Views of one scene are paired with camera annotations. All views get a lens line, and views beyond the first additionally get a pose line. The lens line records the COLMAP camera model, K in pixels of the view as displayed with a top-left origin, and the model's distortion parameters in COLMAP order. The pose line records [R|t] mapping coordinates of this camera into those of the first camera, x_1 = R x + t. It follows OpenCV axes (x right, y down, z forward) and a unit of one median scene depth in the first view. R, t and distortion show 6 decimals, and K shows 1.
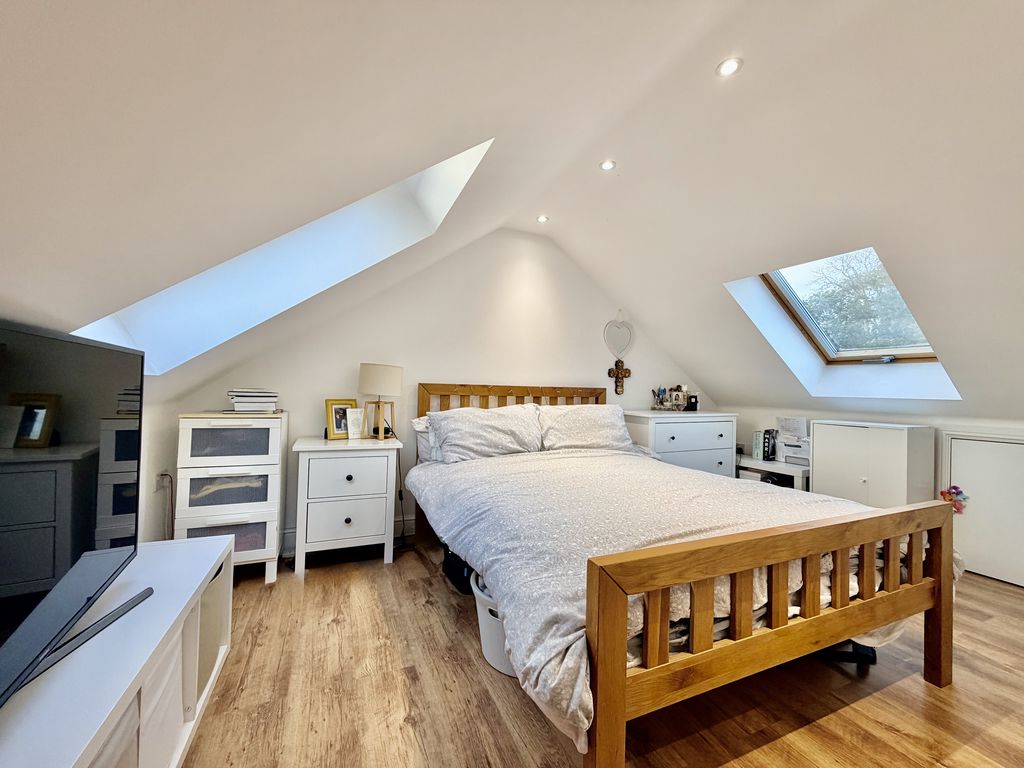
lens RADIAL K [[407.6, 0, 510.7], [0, 407.6, 385.7], [0, 0, 1]] dist [0.000951, -0.000430]
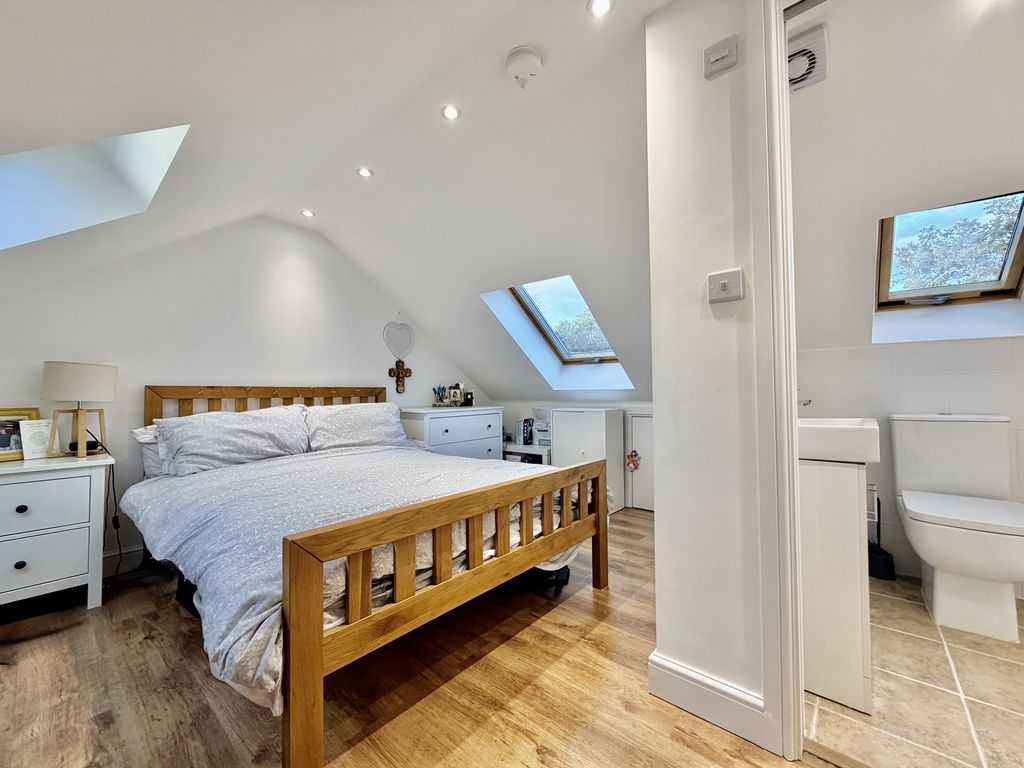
lens RADIAL K [[407.6, 0, 510.7], [0, 407.6, 385.7], [0, 0, 1]] dist [0.000951, -0.000430]
pose [[0.901066, -0.020835, 0.433181, 0.126192], [0.023138, 0.999732, -0.000045, 0.016278], [-0.433064, 0.010064, 0.901307, -0.113884]]
